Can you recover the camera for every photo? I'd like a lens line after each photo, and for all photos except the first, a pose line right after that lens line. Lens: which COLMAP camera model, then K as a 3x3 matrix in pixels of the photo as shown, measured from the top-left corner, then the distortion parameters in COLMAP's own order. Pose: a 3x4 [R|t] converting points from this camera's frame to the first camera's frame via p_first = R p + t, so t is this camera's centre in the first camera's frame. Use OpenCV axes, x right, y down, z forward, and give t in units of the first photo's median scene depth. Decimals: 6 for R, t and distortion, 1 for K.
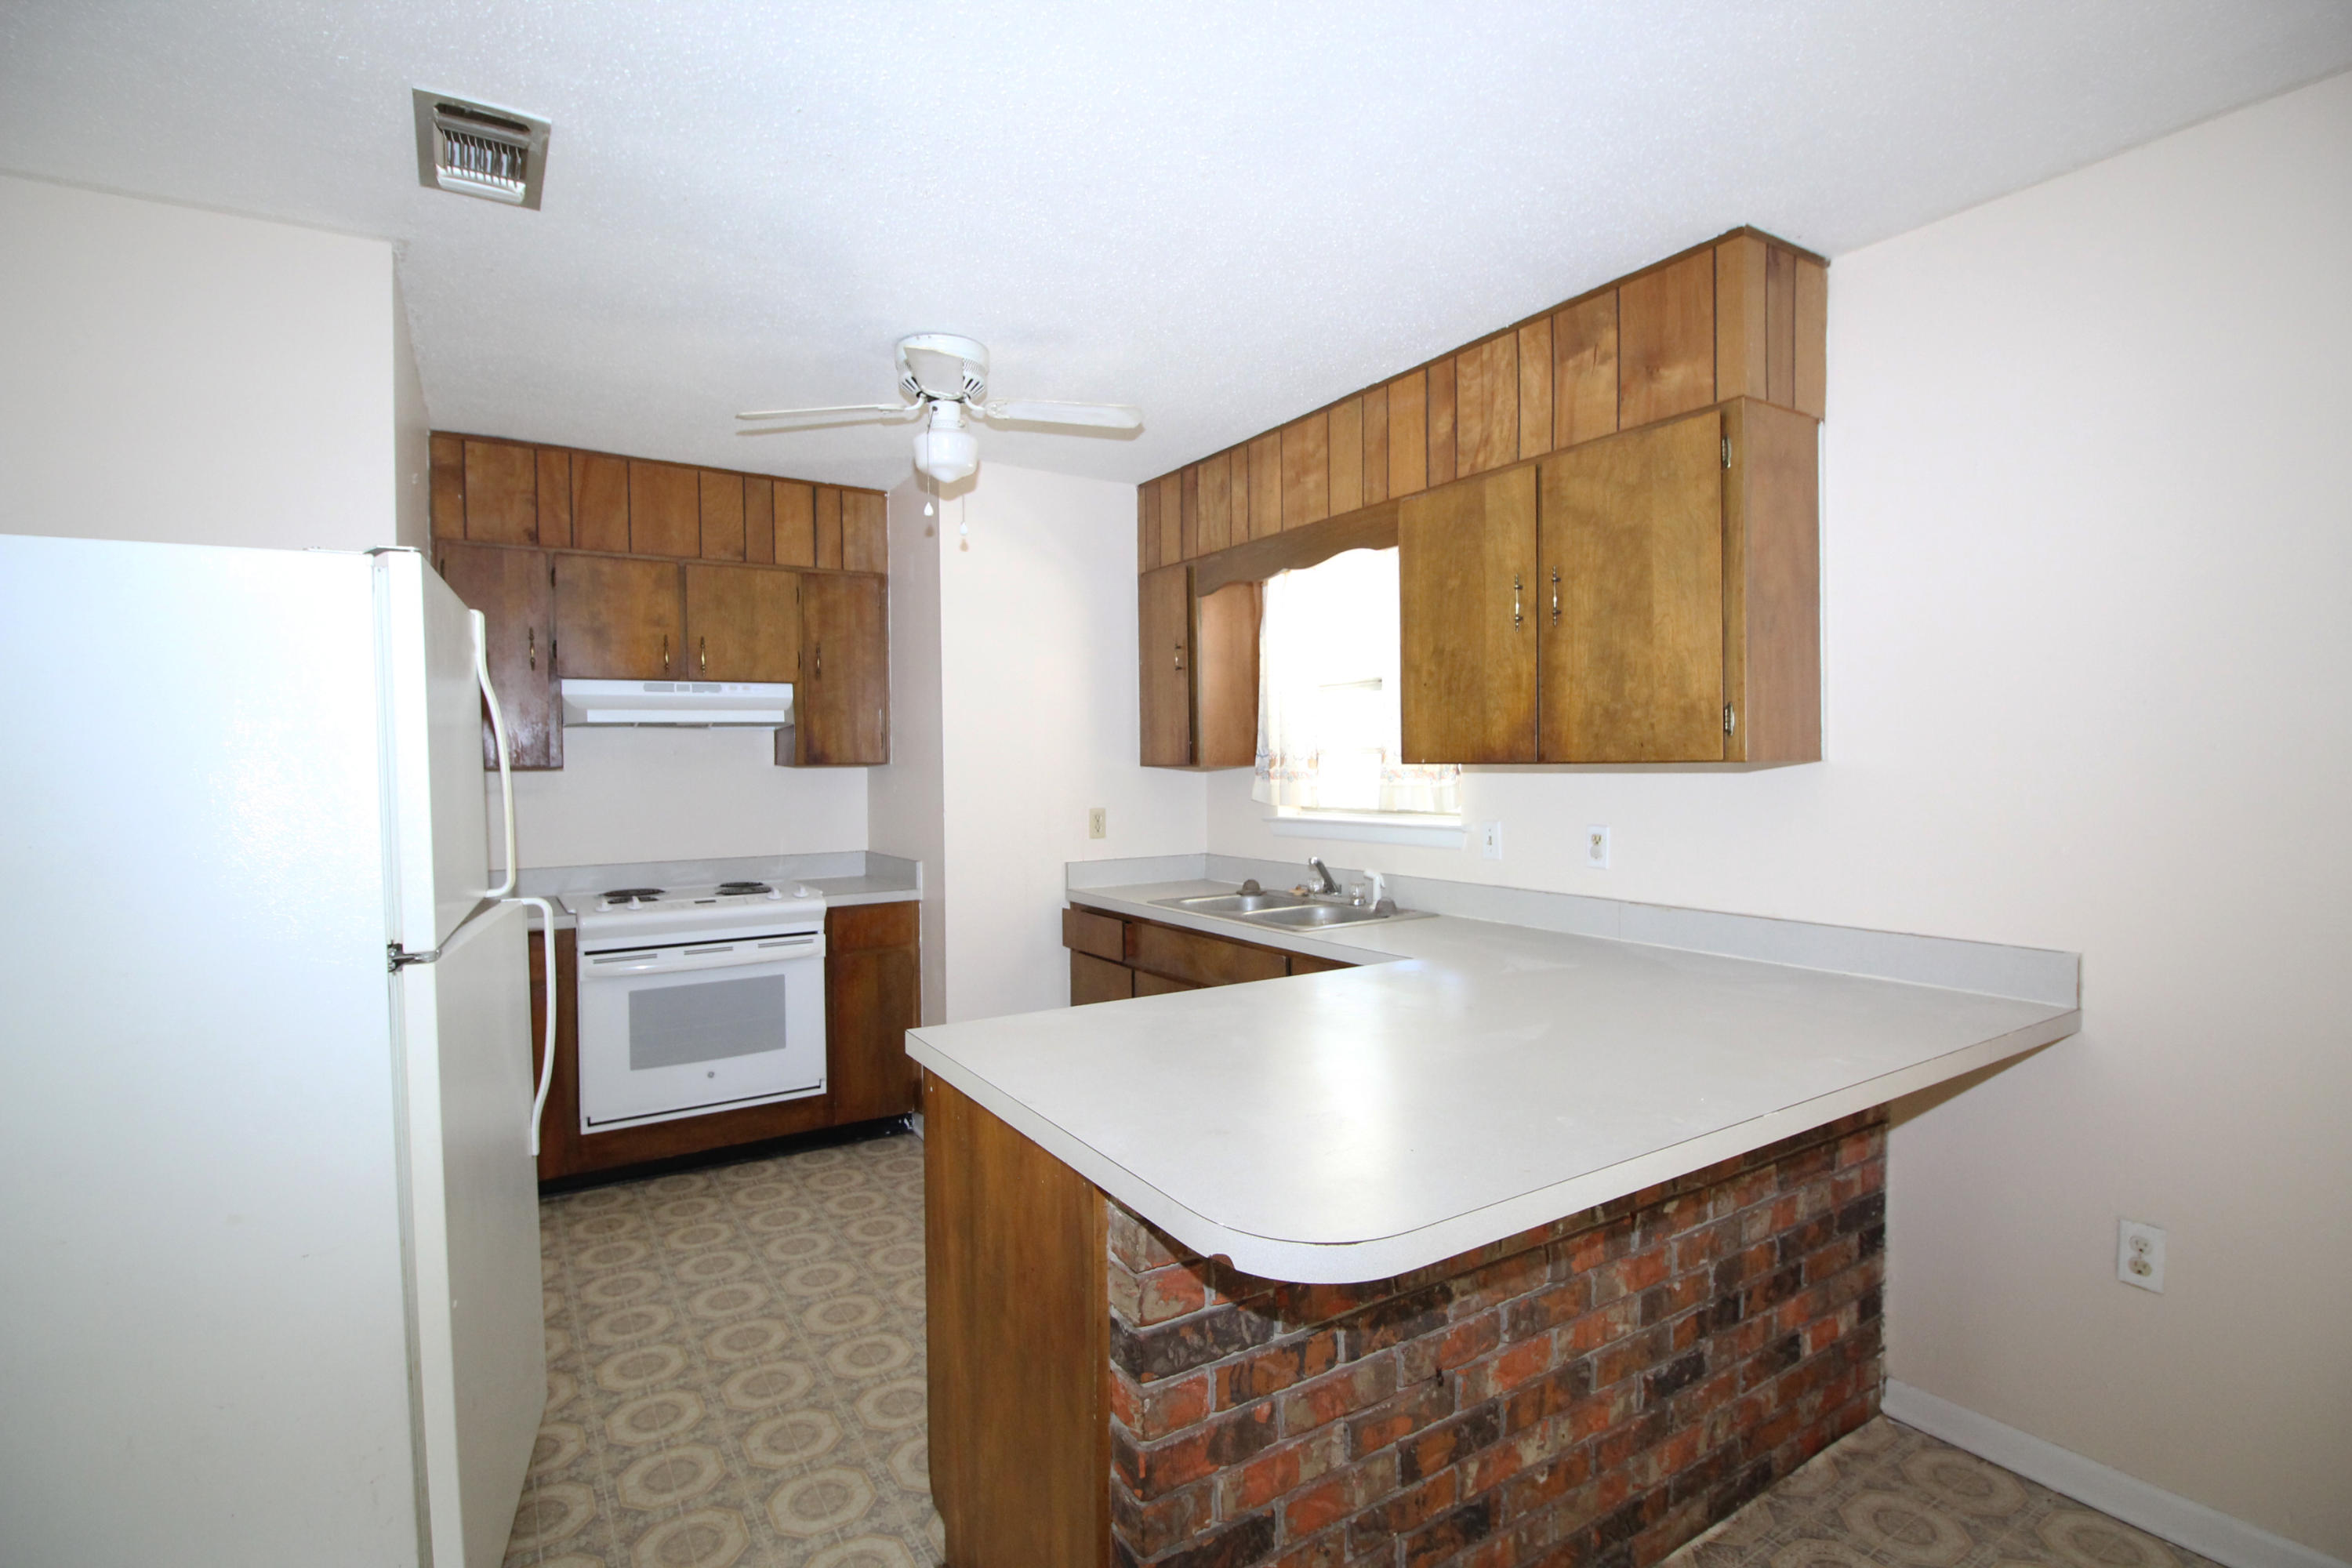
lens RADIAL K [[1099.9, 0, 1173.6], [0, 1099.9, 777.1], [0, 0, 1]] dist [-0.007286, -0.007437]
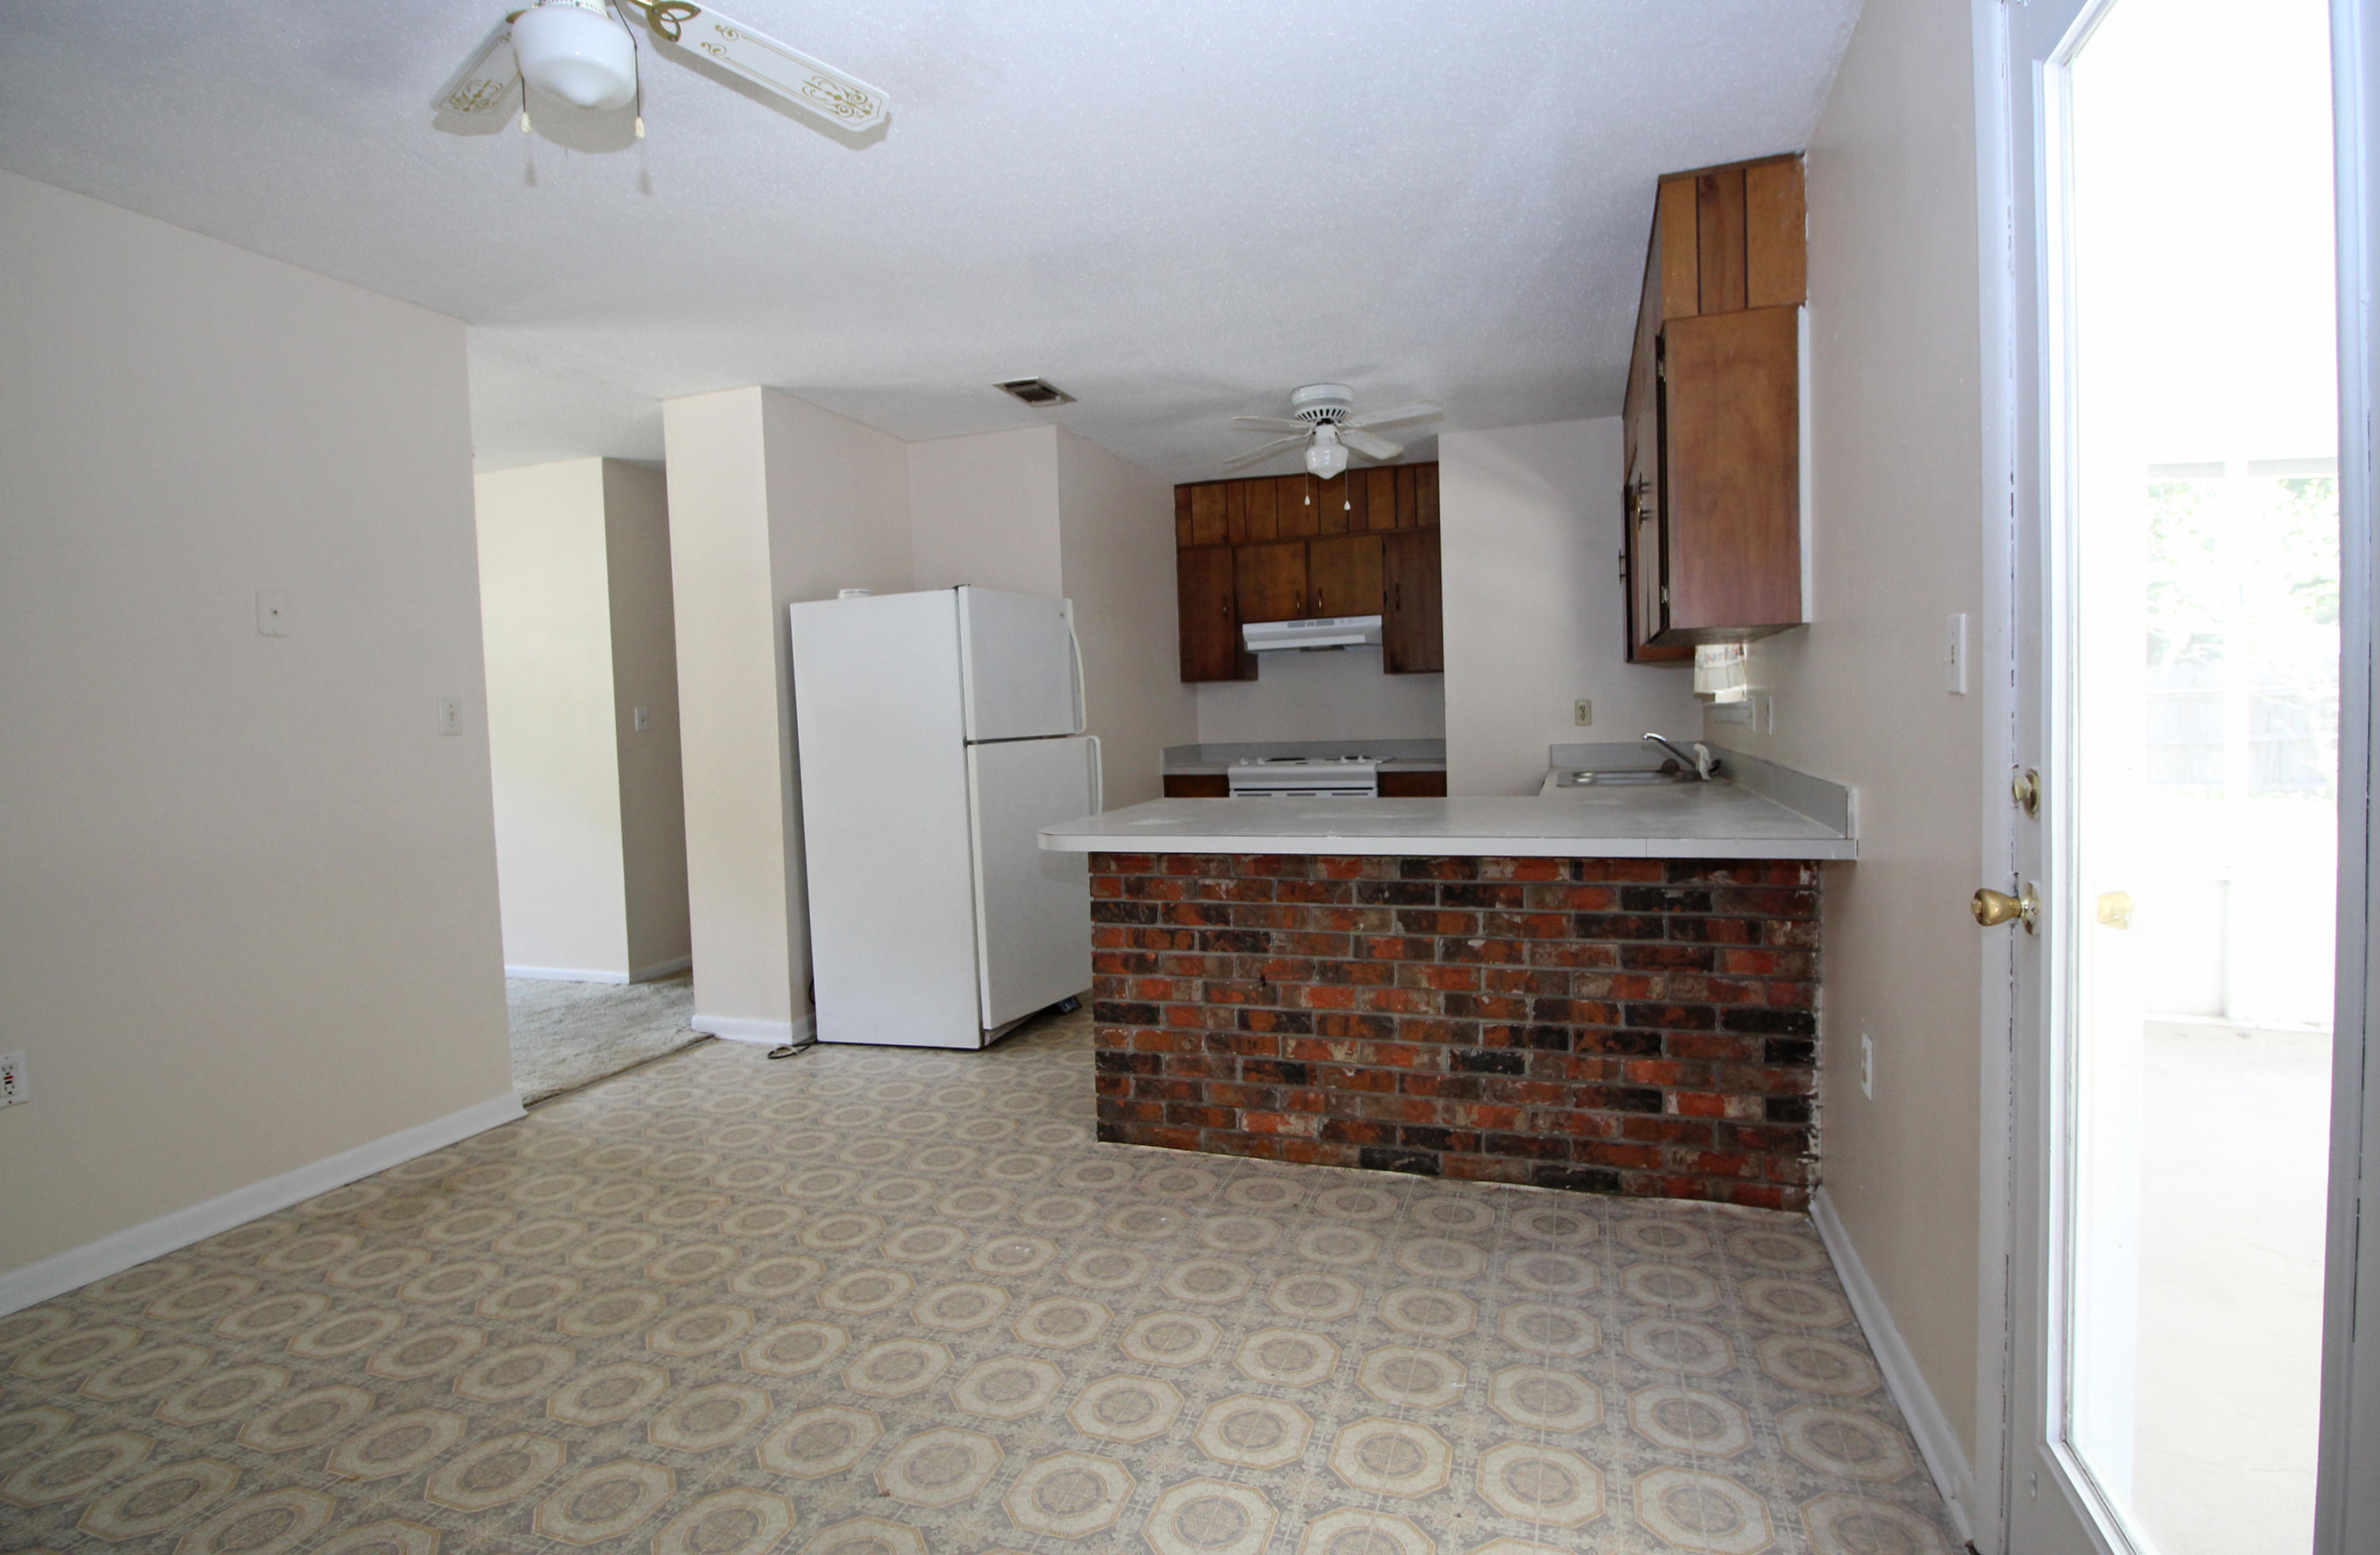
lens RADIAL K [[1127.0, 0, 1173.8], [0, 1127.0, 770.8], [0, 0, 1]] dist [-0.014940, -0.001030]
pose [[0.620900, 0.029545, -0.783333, 1.124799], [0.014891, 0.998665, 0.049469, 0.070192], [0.783748, -0.042380, 0.619631, -0.188087]]
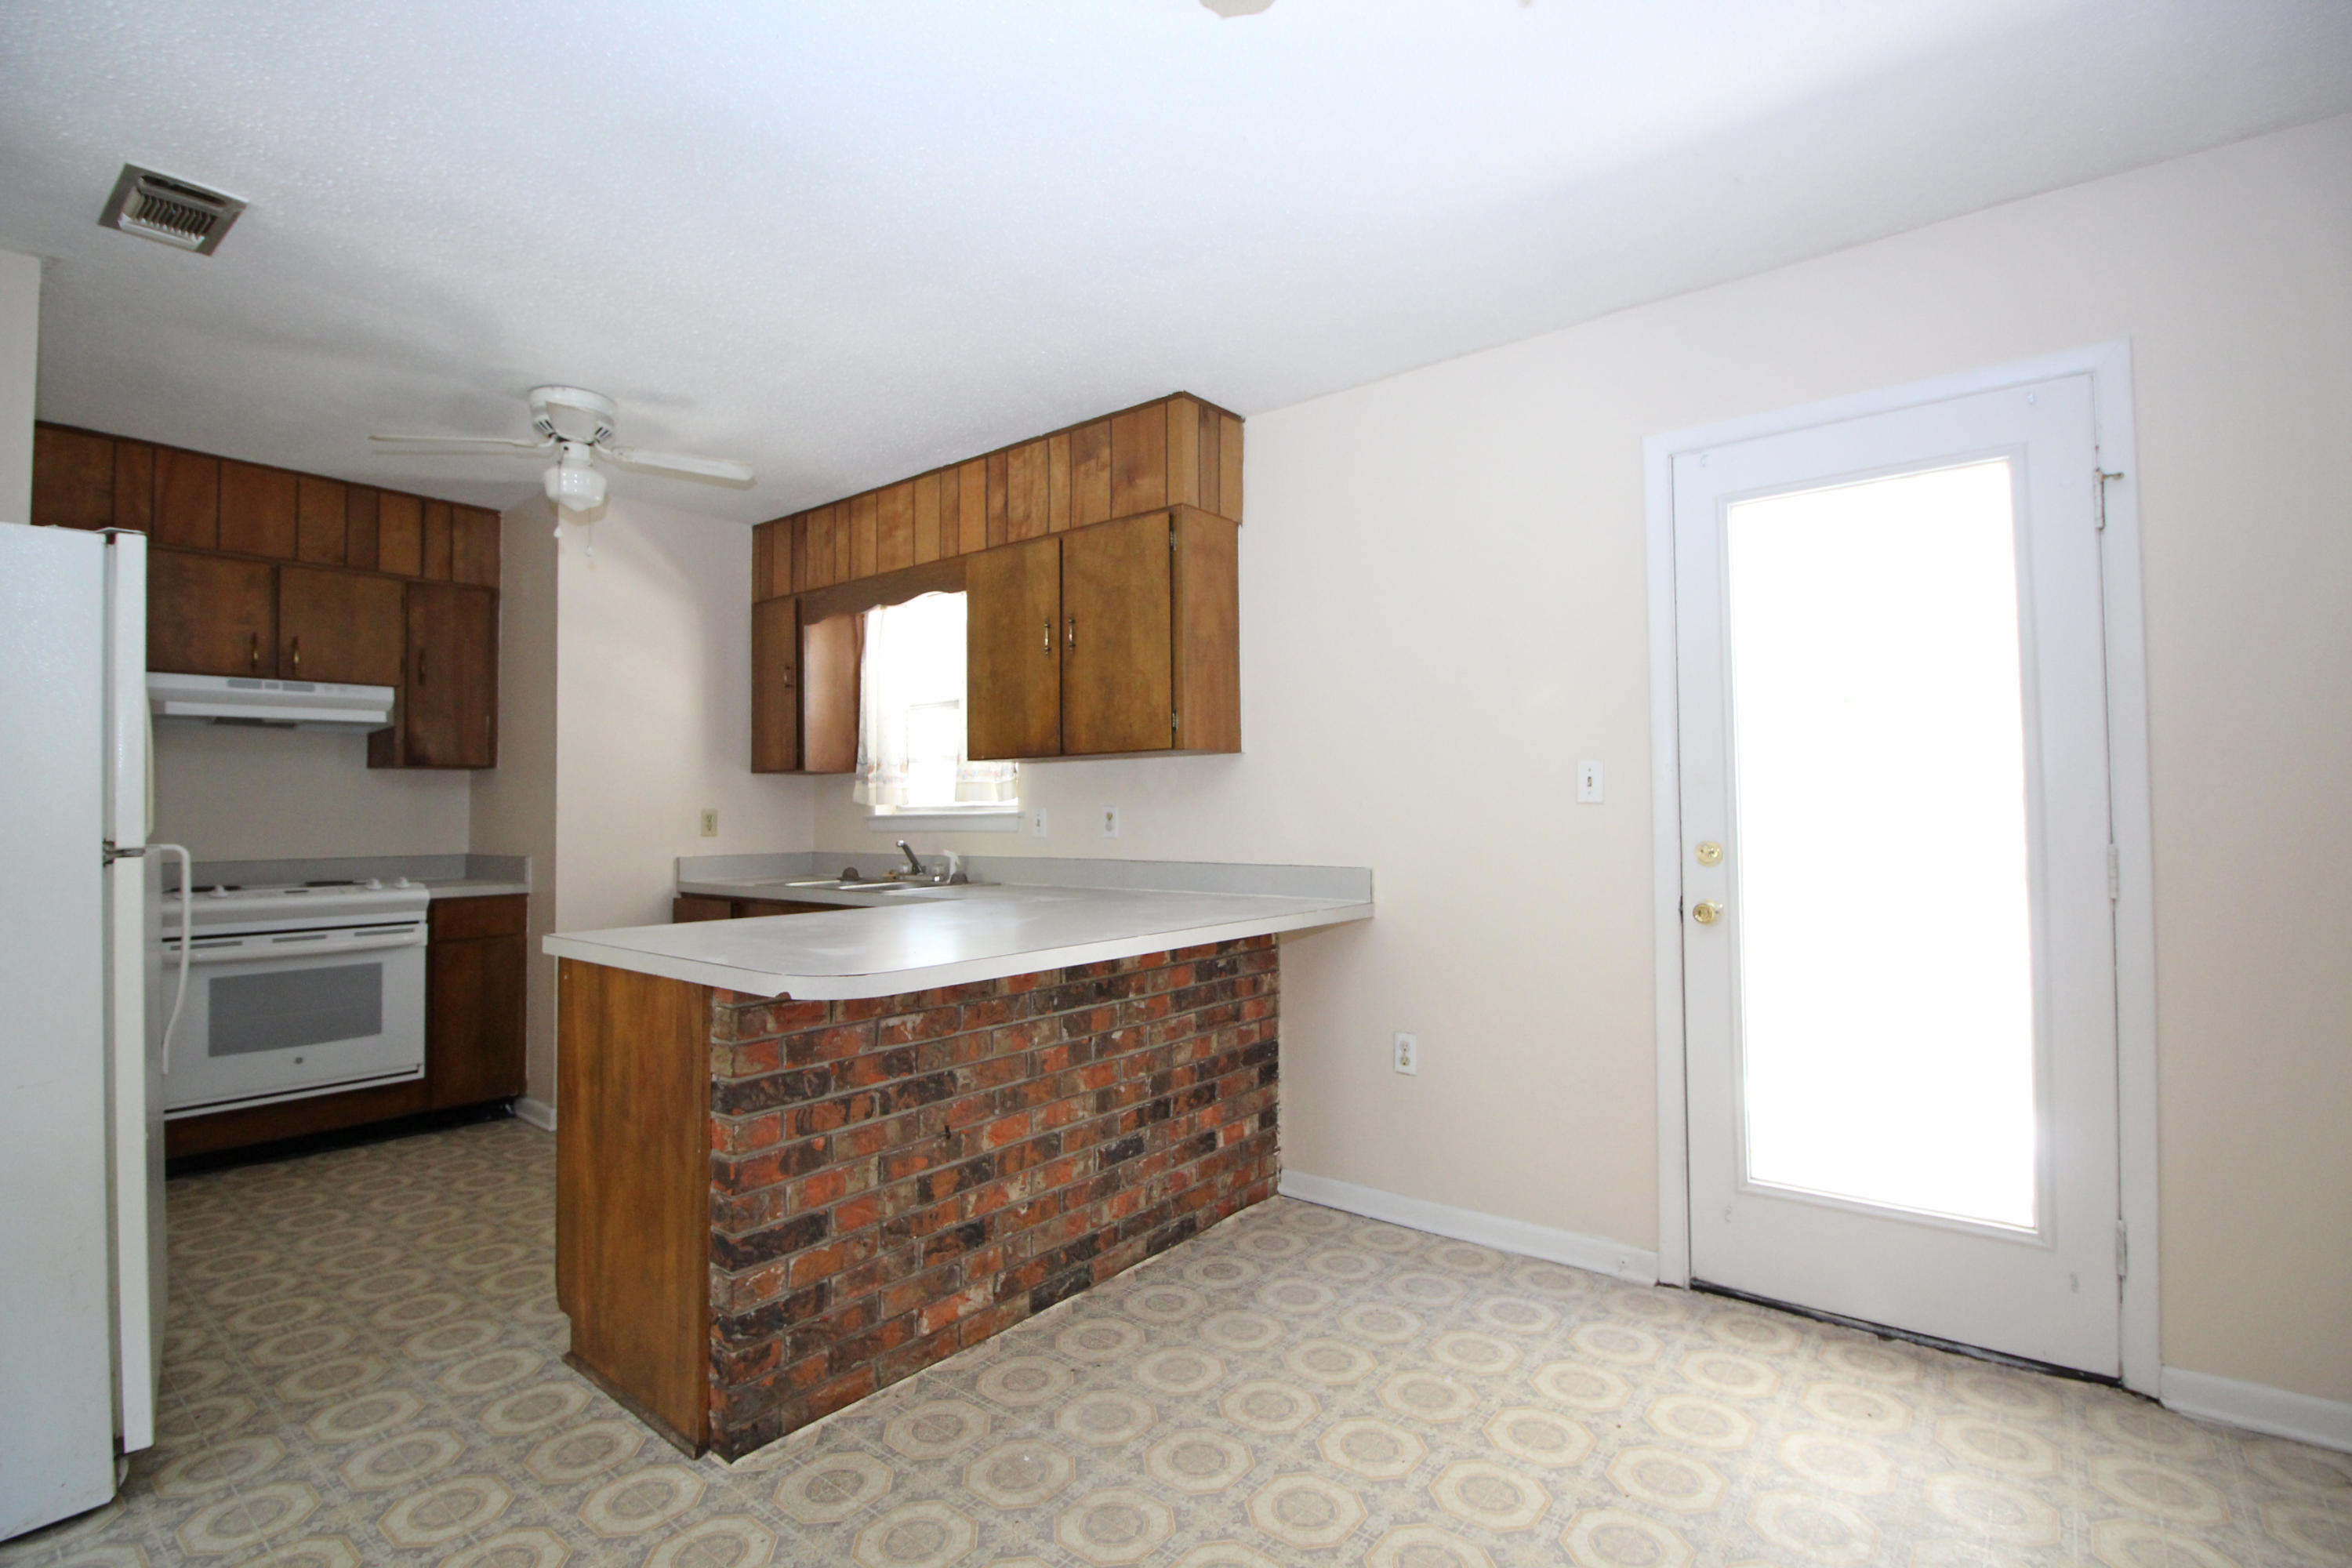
lens RADIAL K [[1099.9, 0, 1175.5], [0, 1099.9, 778.5], [0, 0, 1]] dist [-0.007286, -0.007437]
pose [[0.945924, 0.012805, 0.324137, 0.030595], [0.002406, 0.998916, -0.046484, 0.092452], [-0.324381, 0.044750, 0.944868, -0.381757]]
